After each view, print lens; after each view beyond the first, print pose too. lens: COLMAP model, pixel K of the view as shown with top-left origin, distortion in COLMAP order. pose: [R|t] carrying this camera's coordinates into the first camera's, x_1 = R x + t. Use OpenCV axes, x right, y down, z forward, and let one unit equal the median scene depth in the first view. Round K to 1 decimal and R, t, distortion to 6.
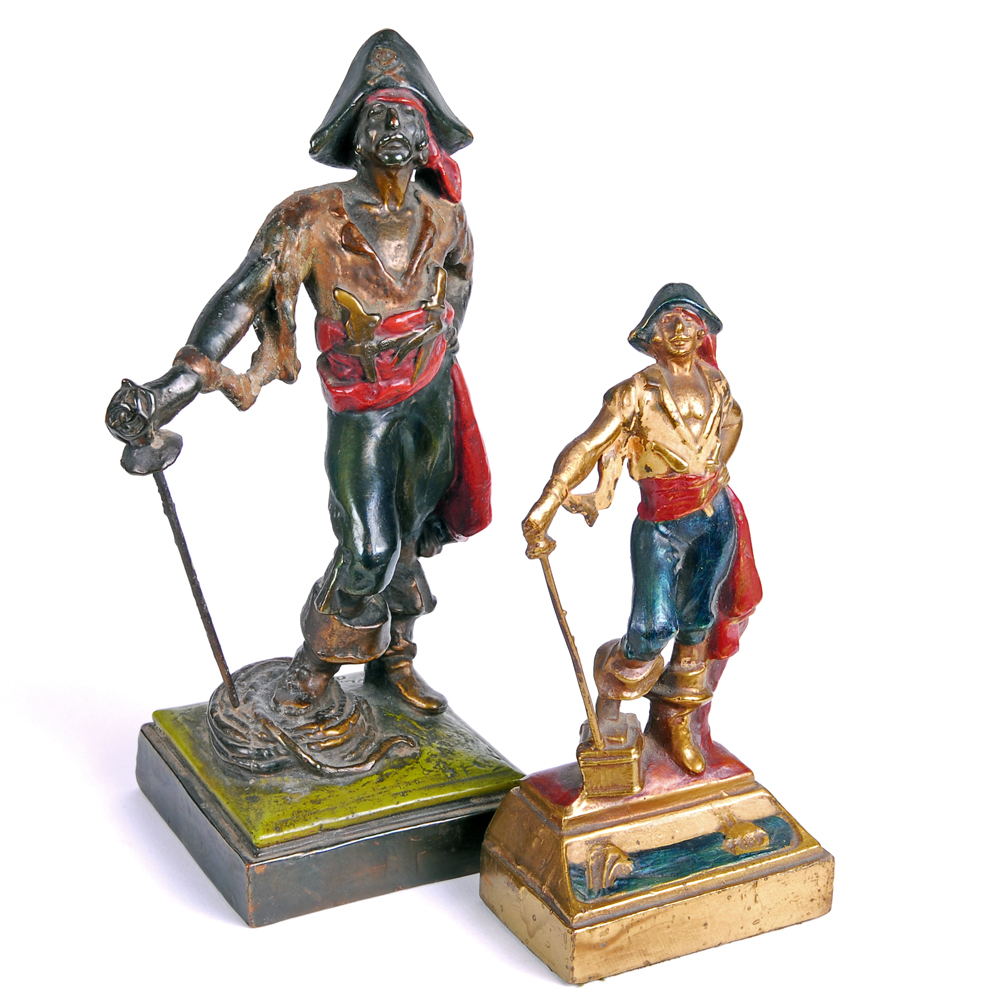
lens RADIAL K [[2934.1, 0, 500.0], [0, 2934.1, 500.0], [0, 0, 1]] dist [-0.014305, 0.356269]
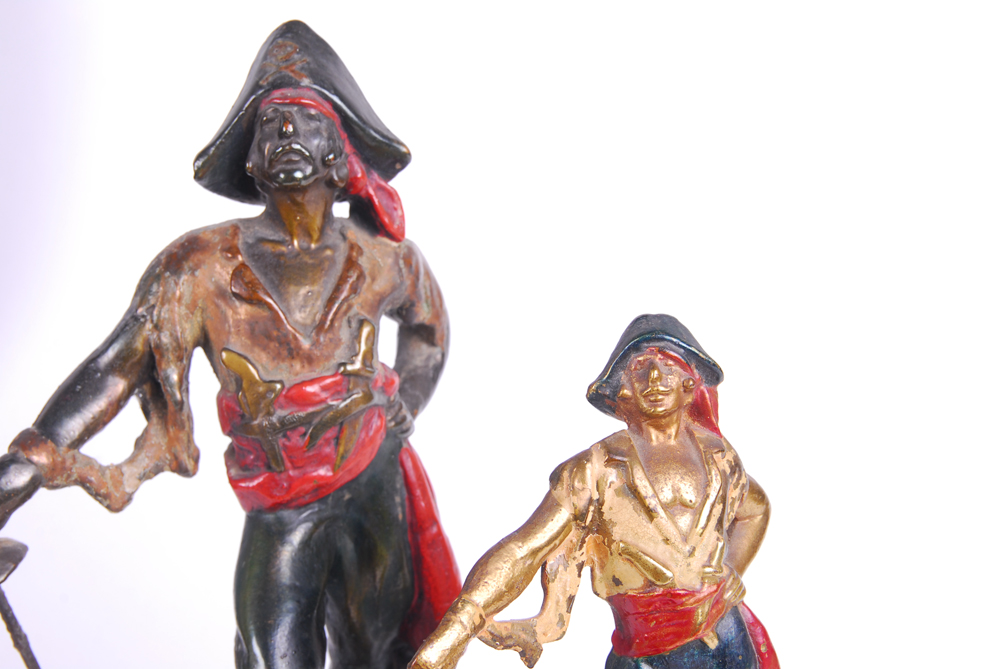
lens RADIAL K [[1771.4, 0, 496.9], [0, 1771.4, 351.0], [0, 0, 1]] dist [-0.075600, -0.094518]
pose [[0.985948, -0.038173, -0.162630, 0.088854], [0.015936, 0.990594, -0.135899, -0.007901], [0.166289, 0.131398, 0.977283, 0.560547]]
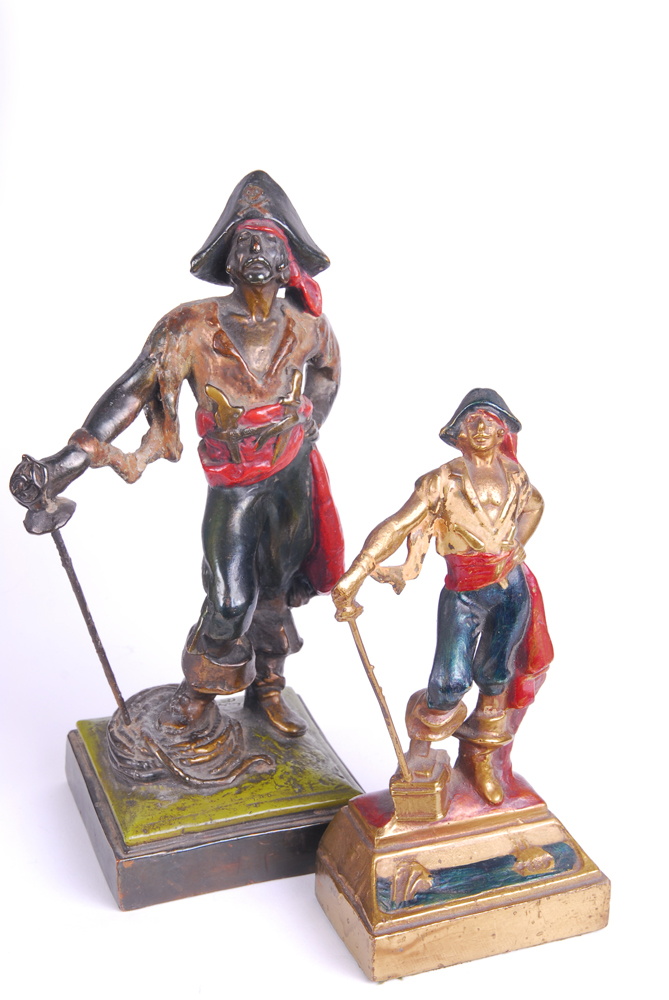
lens RADIAL K [[1874.5, 0, 355.5], [0, 1874.5, 498.6], [0, 0, 1]] dist [-0.024380, 0.019278]
pose [[0.992591, 0.035625, -0.116167, 0.094988], [-0.036964, 0.999273, -0.009385, -0.020465], [0.115749, 0.013610, 0.993185, 0.244940]]
